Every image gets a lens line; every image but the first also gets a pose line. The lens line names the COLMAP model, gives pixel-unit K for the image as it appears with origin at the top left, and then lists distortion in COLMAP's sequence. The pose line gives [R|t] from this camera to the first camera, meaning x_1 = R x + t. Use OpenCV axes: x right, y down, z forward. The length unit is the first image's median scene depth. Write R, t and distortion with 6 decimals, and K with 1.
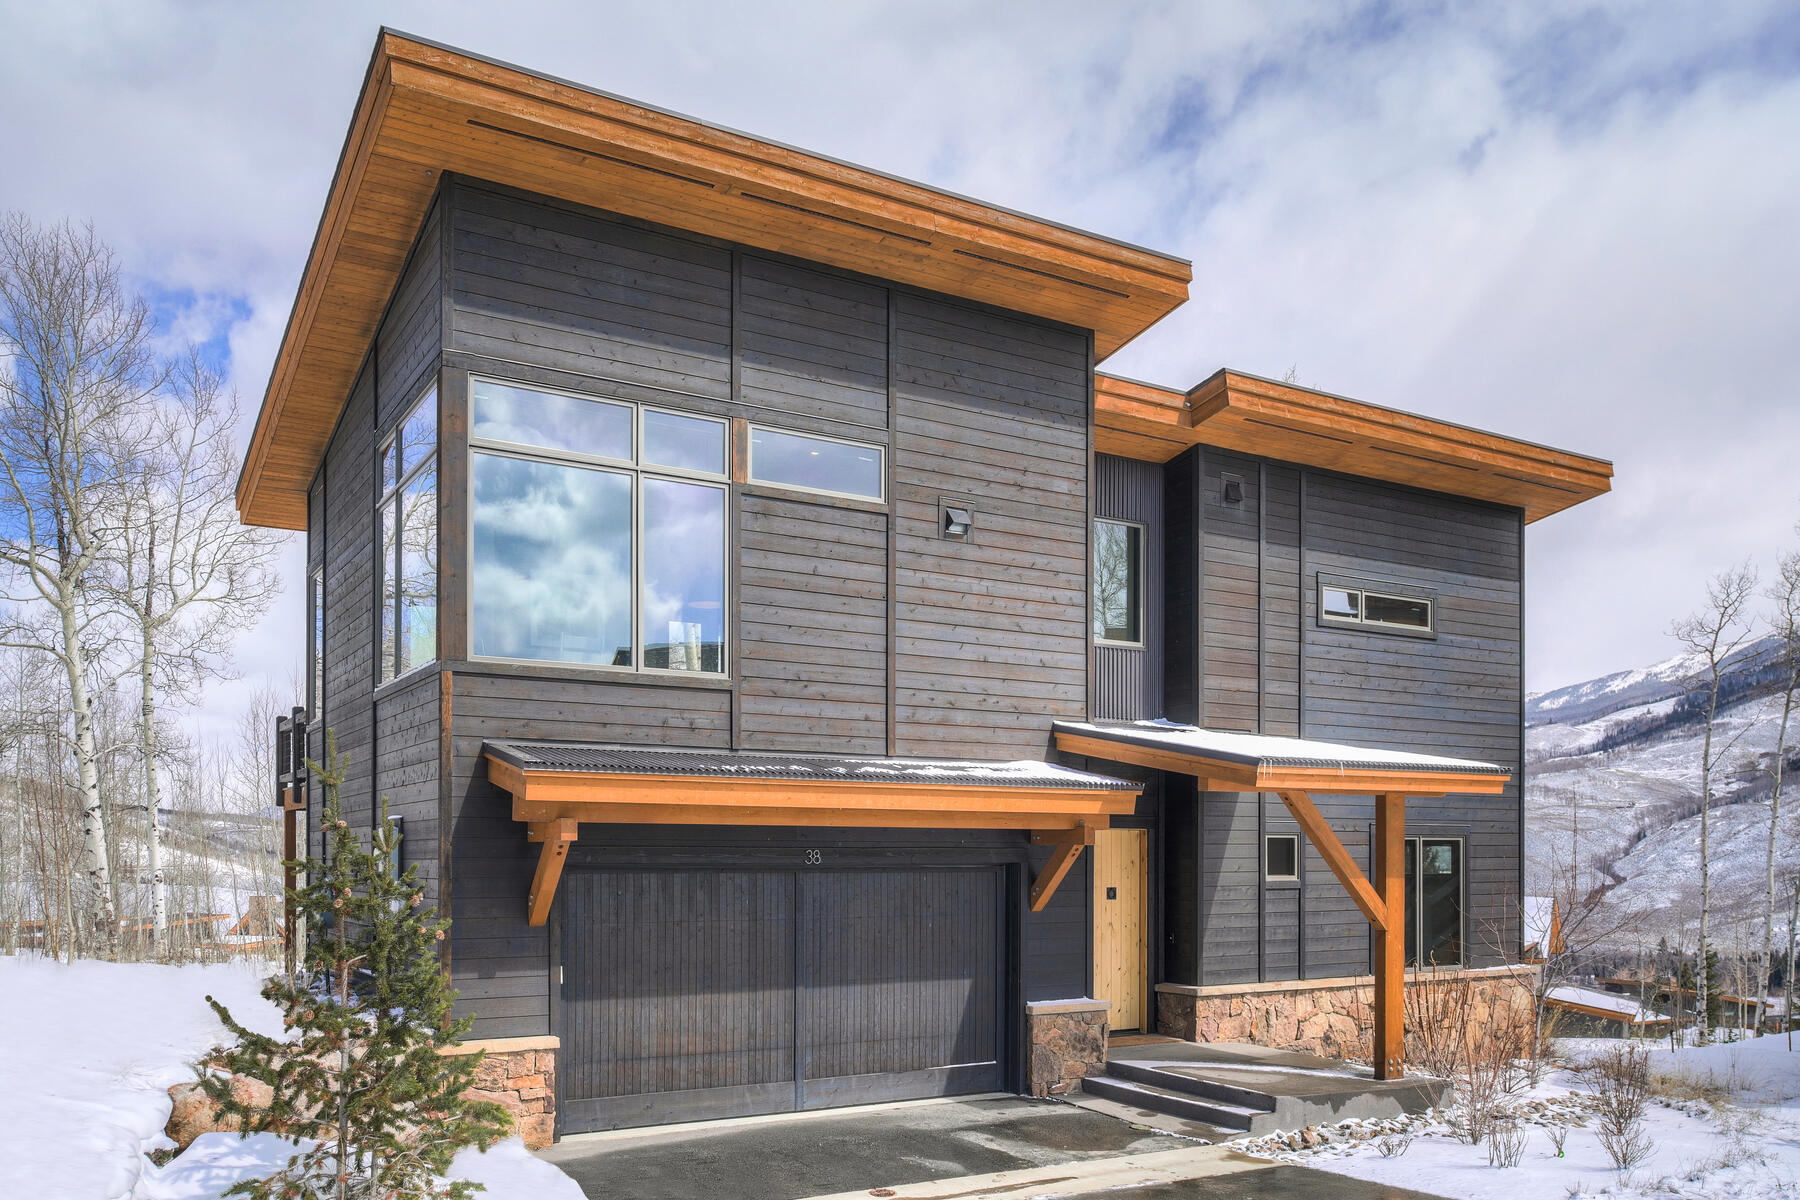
lens RADIAL K [[1325.2, 0, 909.8], [0, 1325.2, 594.3], [0, 0, 1]] dist [0.001358, 0.006405]
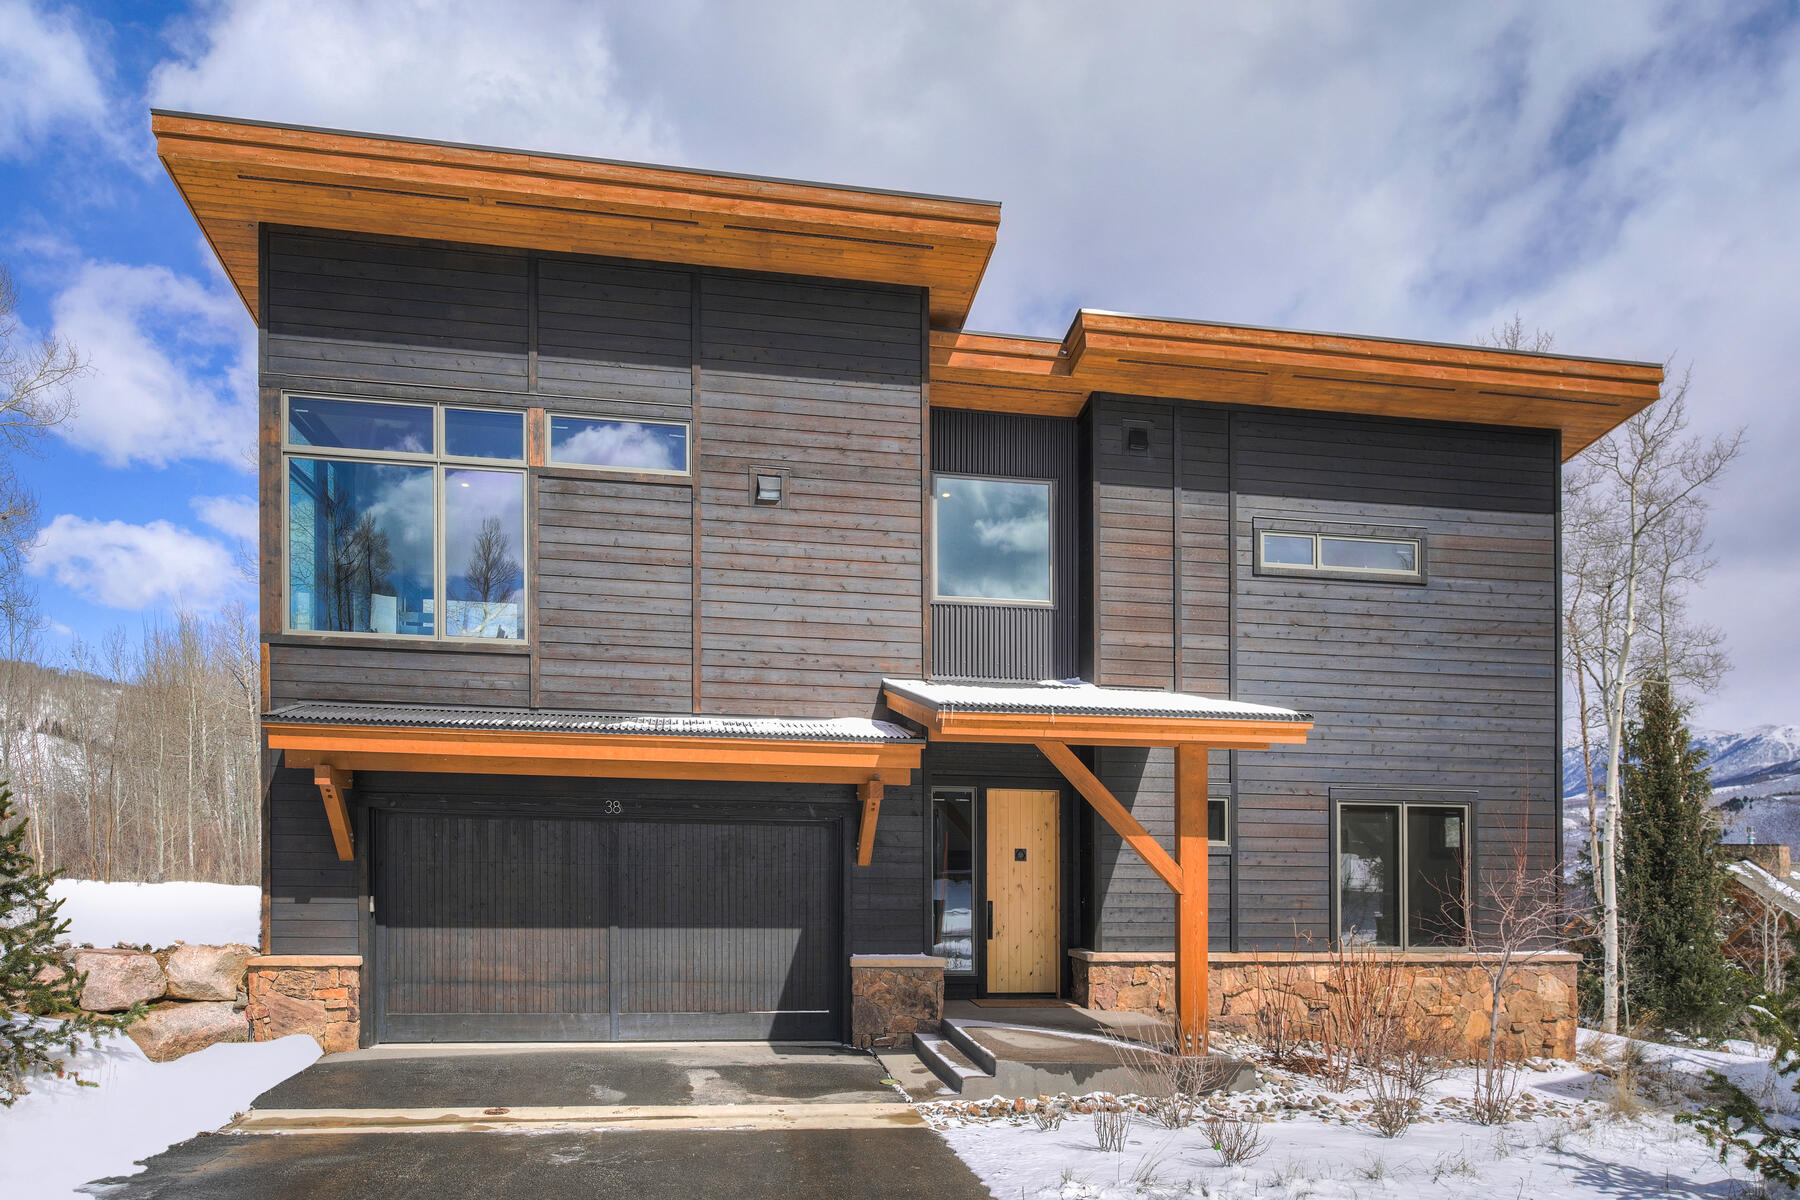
lens RADIAL K [[1209.4, 0, 882.9], [0, 1209.4, 608.1], [0, 0, 1]] dist [0.003188, -0.005756]
pose [[0.939188, -0.046557, -0.340233, 0.410671], [0.048700, 0.998811, -0.002245, 0.042658], [0.339933, -0.014461, 0.940338, 0.130275]]
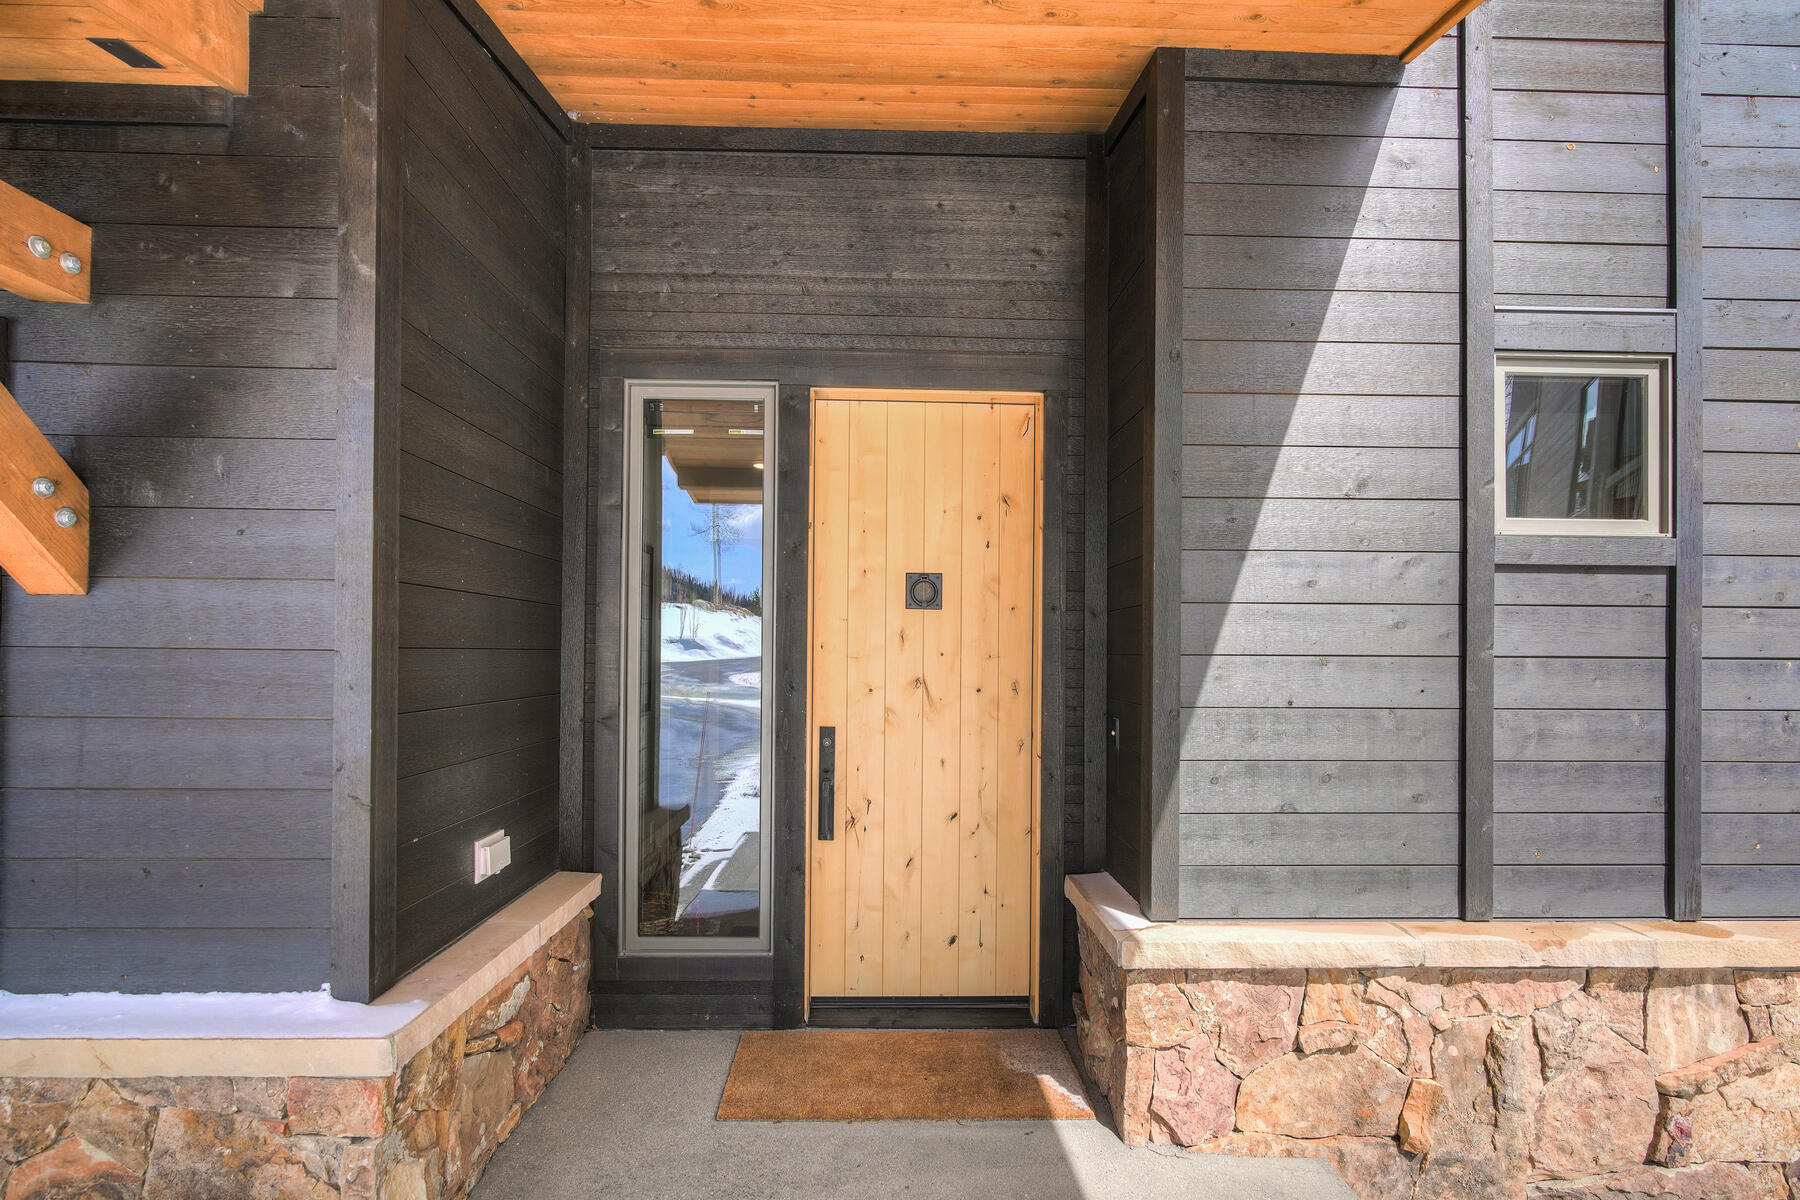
lens RADIAL K [[811.8, 0, 911.1], [0, 811.8, 588.5], [0, 0, 1]] dist [-0.012034, 0.005370]
pose [[0.887899, -0.028885, -0.459131, 0.267756], [0.076722, 0.993347, 0.085875, 0.229238], [0.453597, -0.111474, 0.884208, 0.905471]]
